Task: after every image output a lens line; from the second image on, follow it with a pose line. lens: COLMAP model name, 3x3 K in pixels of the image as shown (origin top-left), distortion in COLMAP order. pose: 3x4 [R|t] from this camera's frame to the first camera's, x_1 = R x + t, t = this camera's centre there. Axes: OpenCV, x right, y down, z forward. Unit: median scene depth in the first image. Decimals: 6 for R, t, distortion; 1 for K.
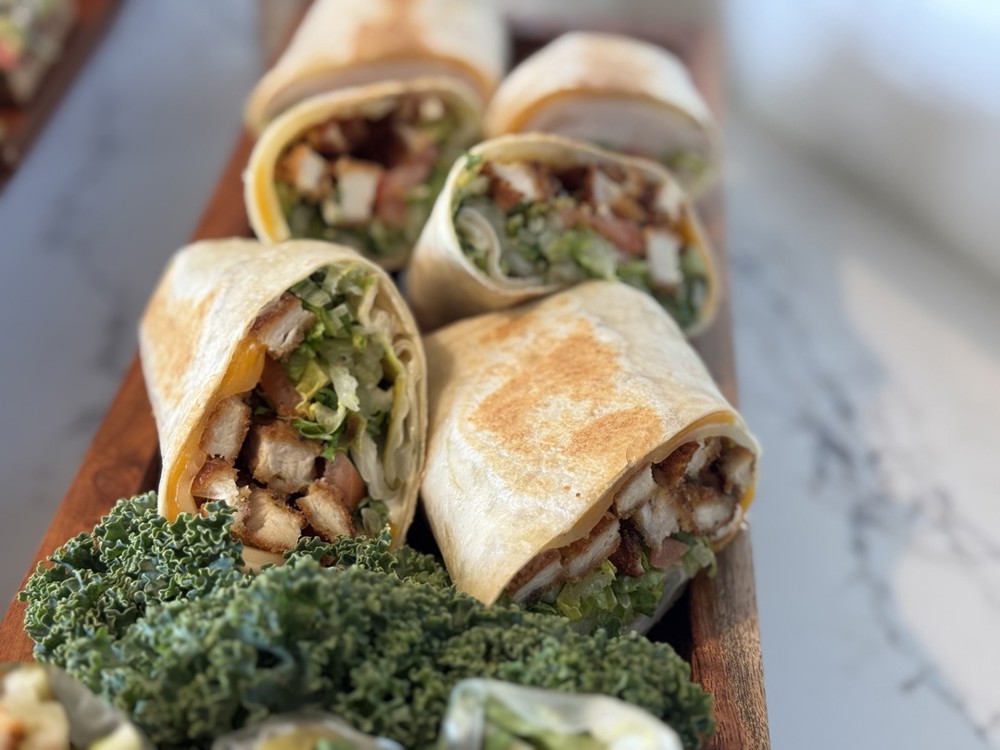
lens RADIAL K [[1388.3, 0, 499.7], [0, 1388.3, 374.0], [0, 0, 1]] dist [0.037459, 0.000000]
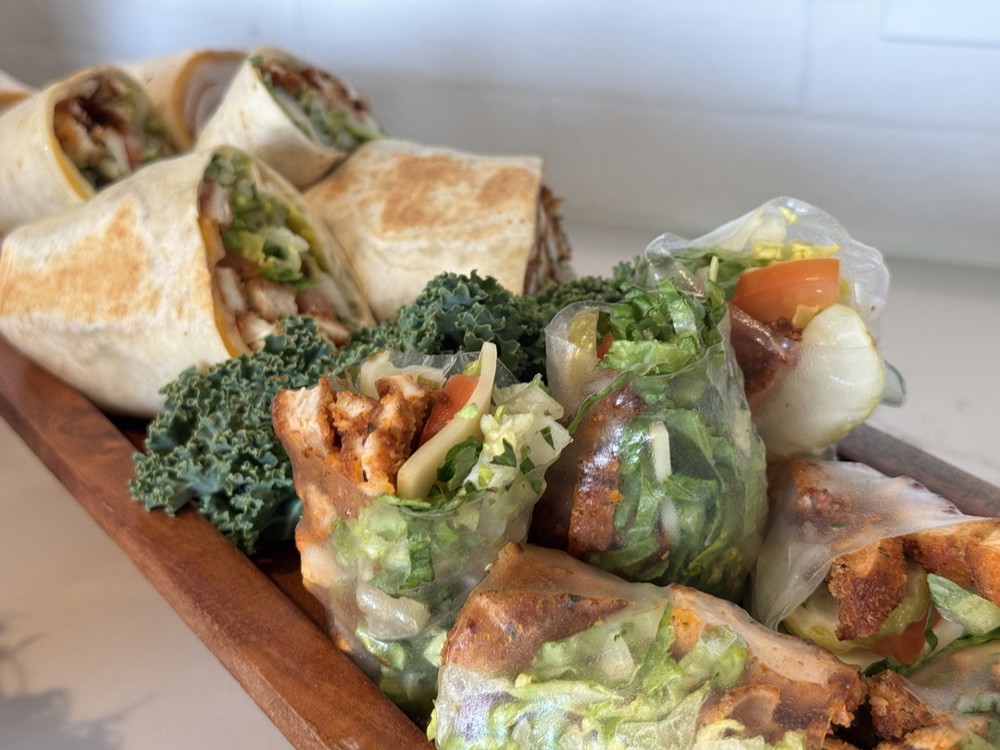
lens RADIAL K [[1388.3, 0, 500.7], [0, 1388.3, 375.7], [0, 0, 1]] dist [0.037459, 0.000000]
pose [[0.726085, -0.335983, 0.599930, -0.709753], [0.438841, 0.898124, -0.028139, 0.222562], [-0.529357, 0.283705, 0.799558, 0.022184]]
